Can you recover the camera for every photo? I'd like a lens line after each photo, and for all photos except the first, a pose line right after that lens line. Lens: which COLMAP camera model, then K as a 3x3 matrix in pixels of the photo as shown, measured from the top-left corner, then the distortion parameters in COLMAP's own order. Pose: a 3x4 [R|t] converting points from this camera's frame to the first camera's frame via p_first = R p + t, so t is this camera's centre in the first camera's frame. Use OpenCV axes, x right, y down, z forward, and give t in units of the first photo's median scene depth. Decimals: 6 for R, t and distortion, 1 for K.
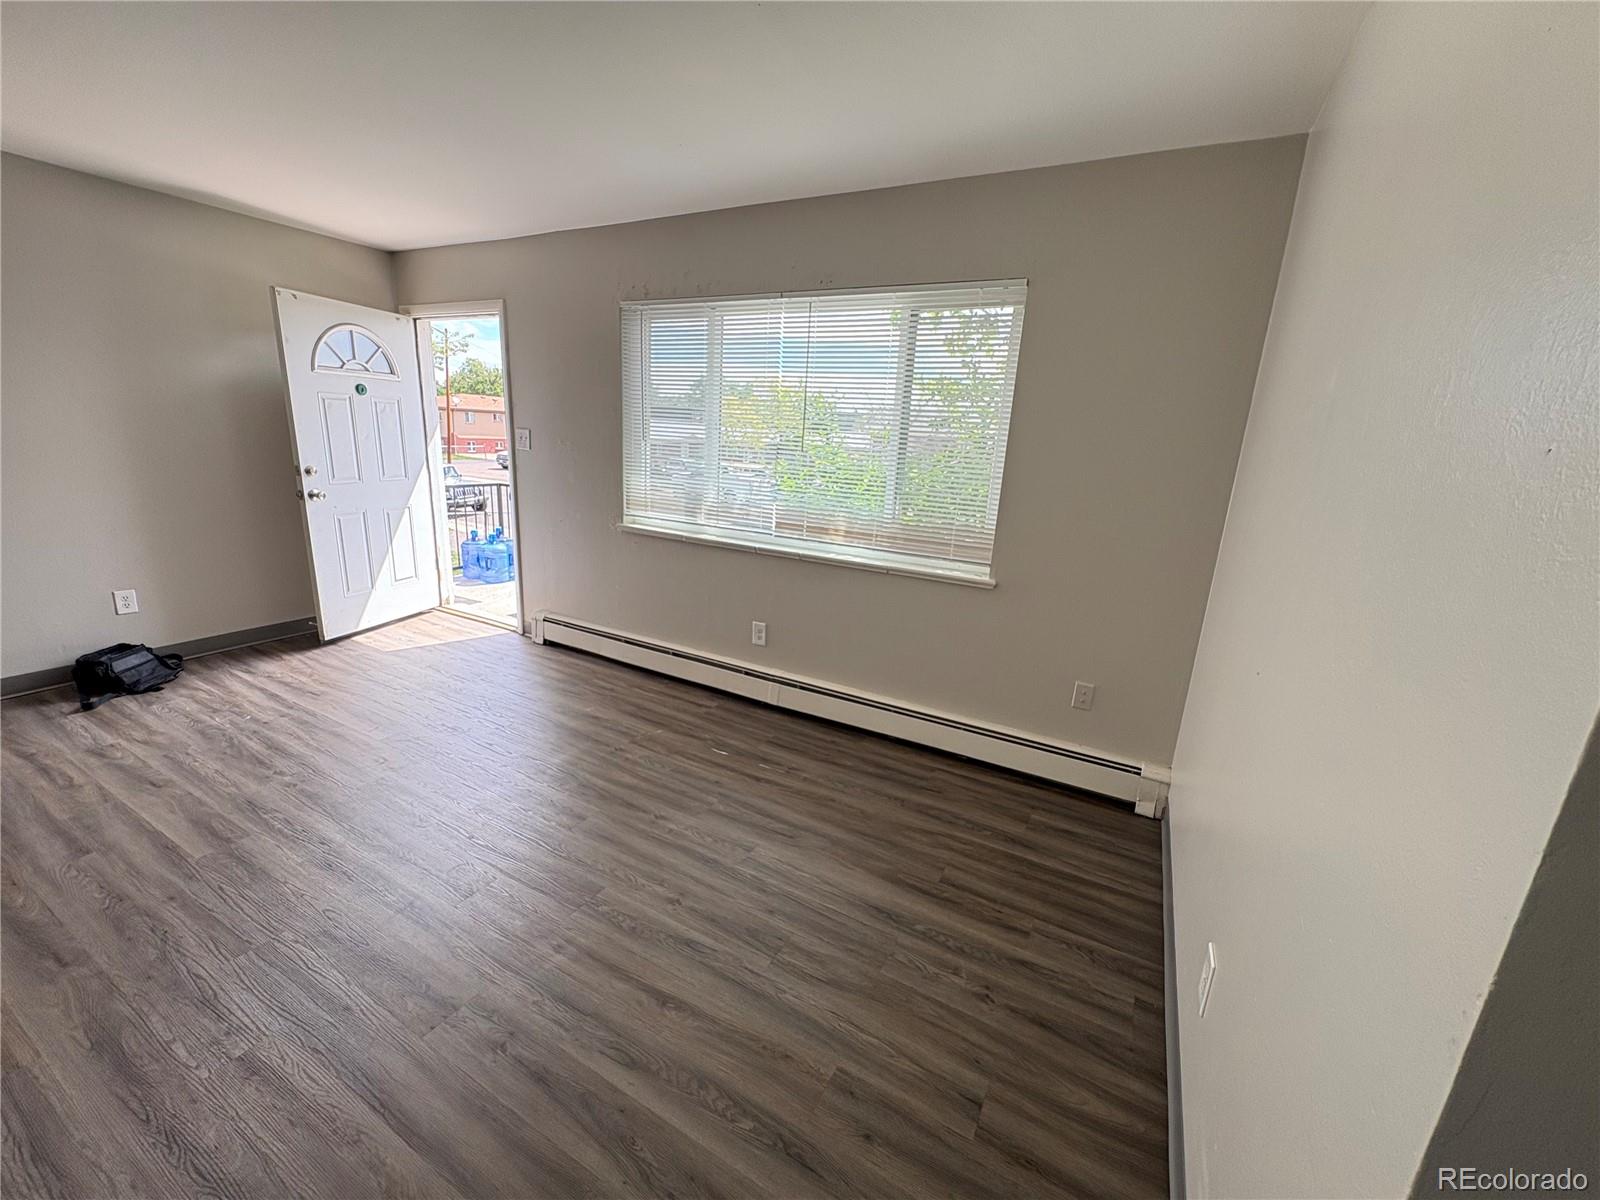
lens RADIAL K [[639.5, 0, 800.0], [0, 639.5, 600.0], [0, 0, 1]] dist [0.011007, -0.000204]
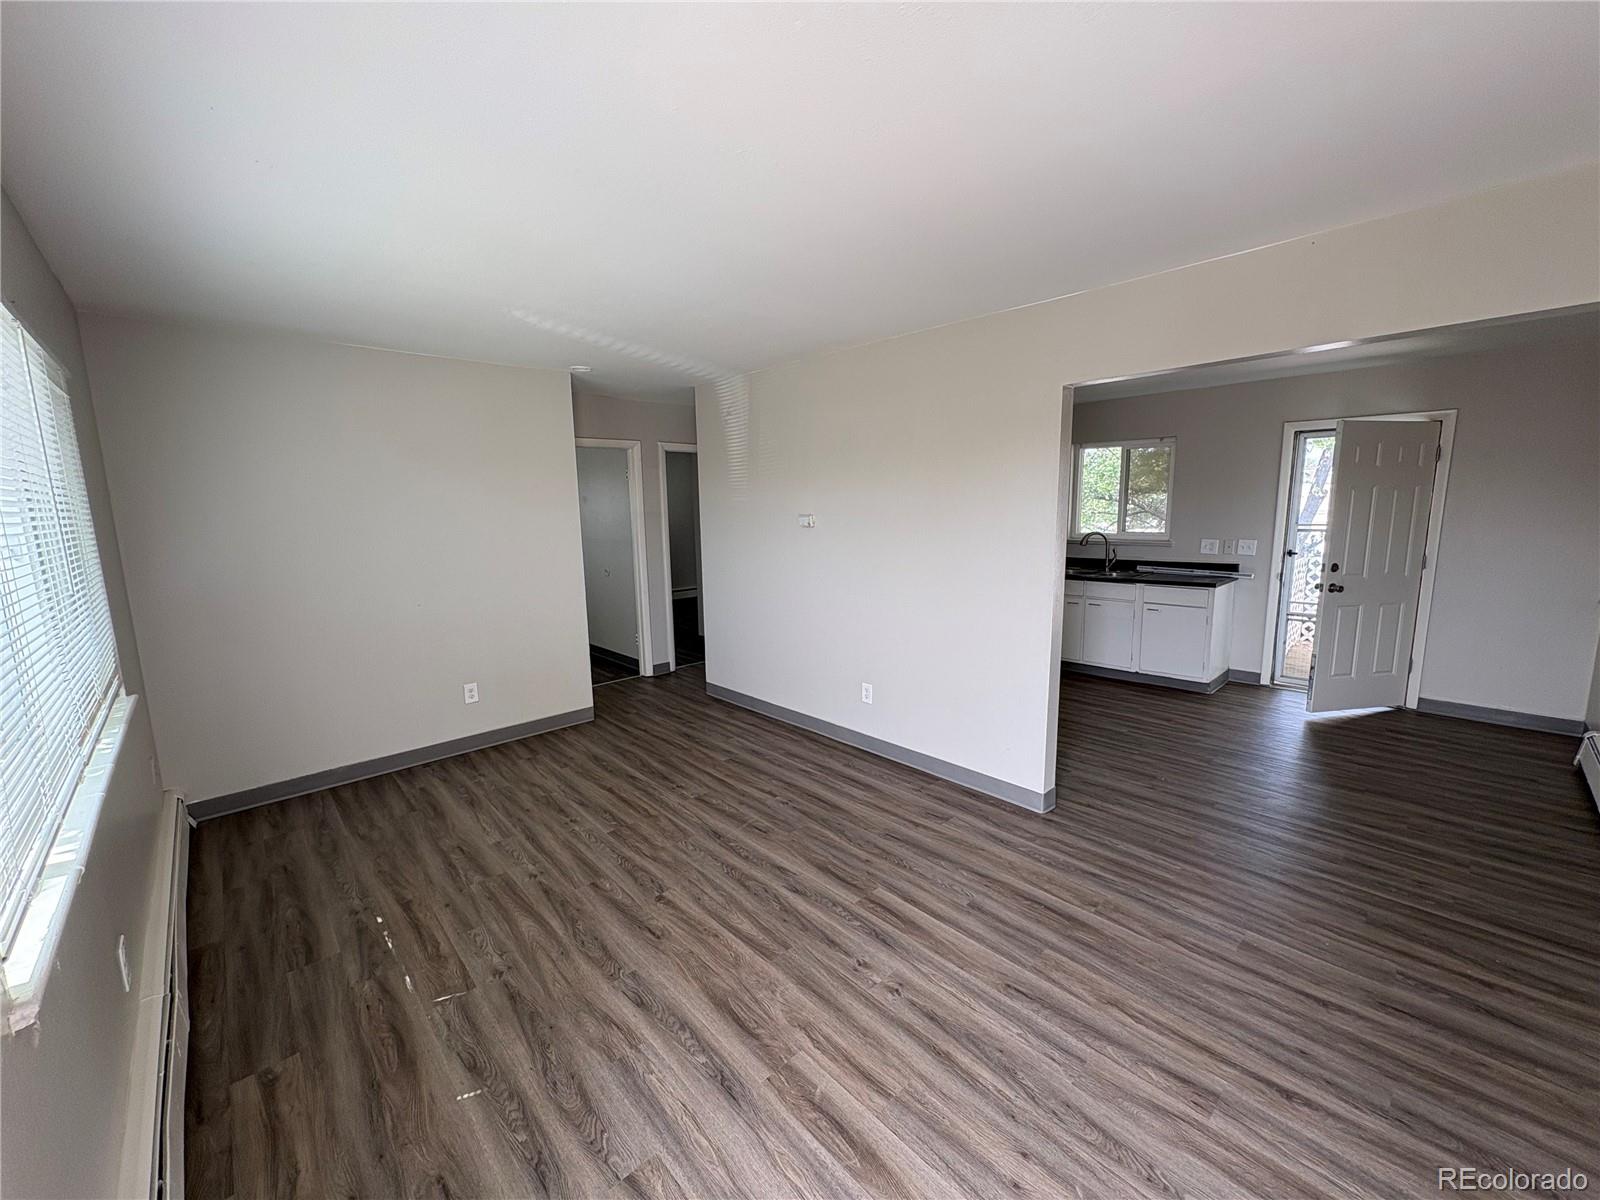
lens RADIAL K [[634.6, 0, 800.0], [0, 634.6, 600.0], [0, 0, 1]] dist [0.000594, 0.000323]
pose [[-0.949435, -0.078740, 0.303929, -0.866097], [0.051454, 0.915929, 0.398028, -0.469023], [-0.309718, 0.393540, -0.865564, 1.467201]]
